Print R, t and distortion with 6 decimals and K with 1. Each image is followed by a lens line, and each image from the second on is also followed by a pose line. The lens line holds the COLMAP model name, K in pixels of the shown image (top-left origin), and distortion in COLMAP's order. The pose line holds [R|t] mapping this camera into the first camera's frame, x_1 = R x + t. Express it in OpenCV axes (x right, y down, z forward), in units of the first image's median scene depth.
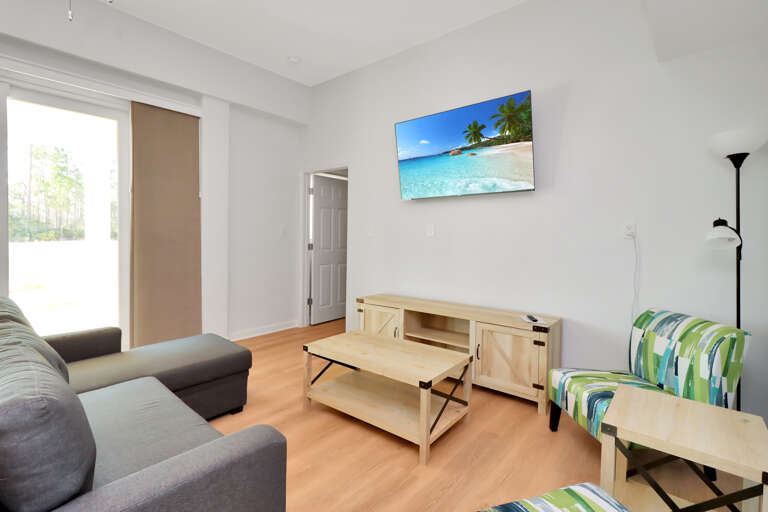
lens RADIAL K [[367.2, 0, 384.0], [0, 367.2, 256.0], [0, 0, 1]] dist [-0.087399, 0.049416]
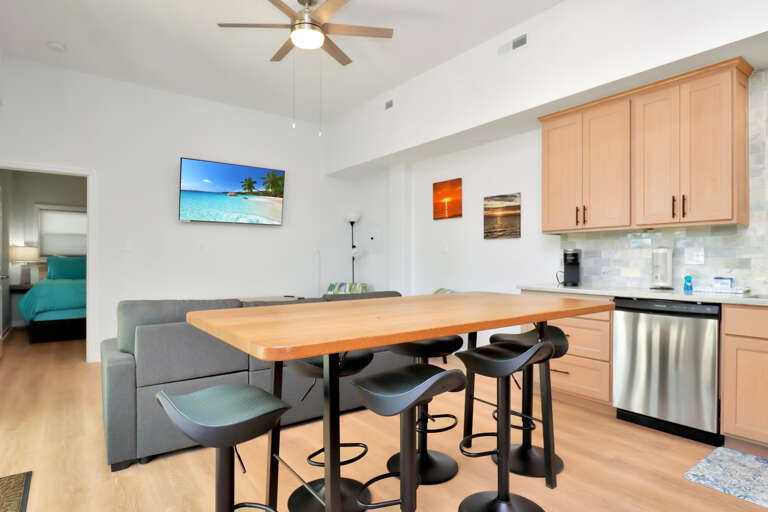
lens RADIAL K [[411.9, 0, 384.0], [0, 411.9, 256.0], [0, 0, 1]] dist [-0.001304, -0.000171]
pose [[0.217259, -0.022344, 0.975858, -1.422796], [0.056511, 0.998349, 0.010278, -0.024574], [-0.974477, 0.052914, 0.218163, 0.076478]]
